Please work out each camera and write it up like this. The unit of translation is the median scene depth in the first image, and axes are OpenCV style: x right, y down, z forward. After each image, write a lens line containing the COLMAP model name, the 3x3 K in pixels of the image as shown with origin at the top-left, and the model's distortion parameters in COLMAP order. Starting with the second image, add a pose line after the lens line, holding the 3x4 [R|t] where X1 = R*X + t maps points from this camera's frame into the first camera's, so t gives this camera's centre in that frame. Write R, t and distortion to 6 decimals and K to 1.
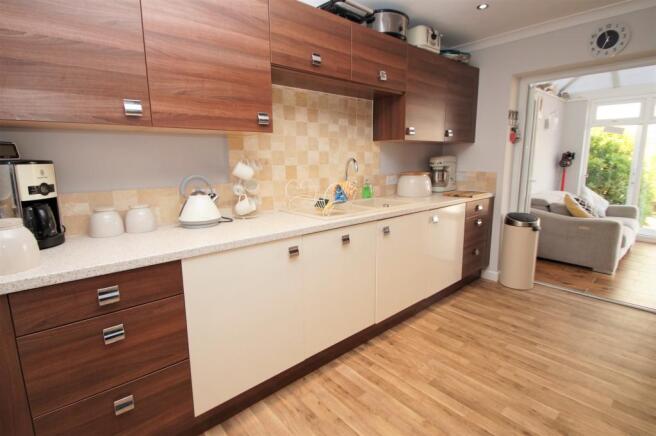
lens RADIAL K [[314.7, 0, 323.7], [0, 314.7, 215.9], [0, 0, 1]] dist [0.023066, -0.020271]
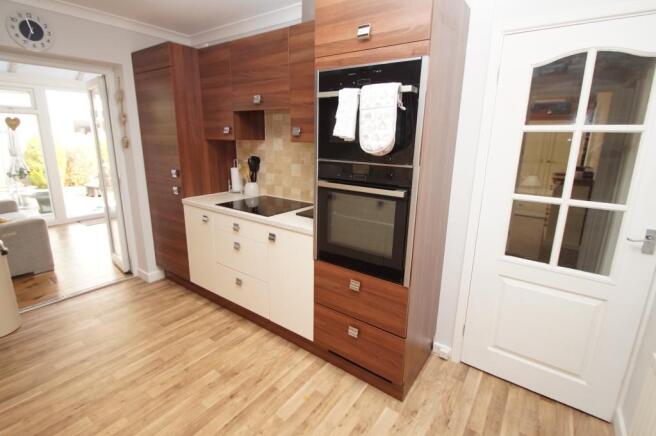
lens RADIAL K [[314.7, 0, 323.7], [0, 314.7, 215.9], [0, 0, 1]] dist [0.023066, -0.020271]
pose [[-0.230241, -0.229875, 0.945593, -0.277839], [0.158410, 0.949885, 0.269489, -0.158840], [-0.960154, 0.211839, -0.182288, 0.462509]]
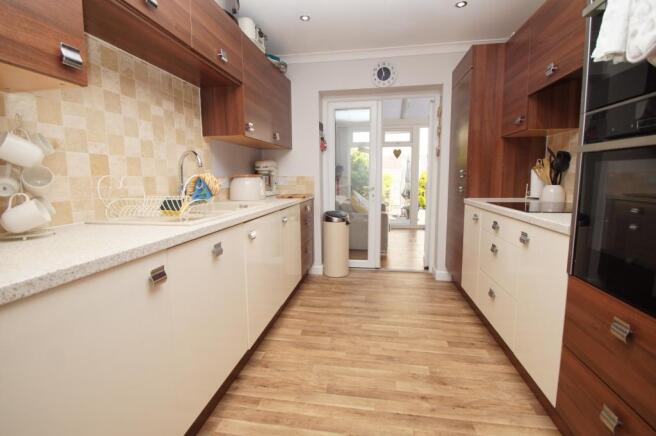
lens RADIAL K [[301.3, 0, 323.6], [0, 301.3, 213.8], [0, 0, 1]] dist [0.016845, -0.017556]
pose [[0.767559, -0.072463, 0.636869, -0.150196], [0.111869, 0.993484, -0.021787, 0.027762], [-0.631140, 0.087969, 0.770664, 0.225696]]
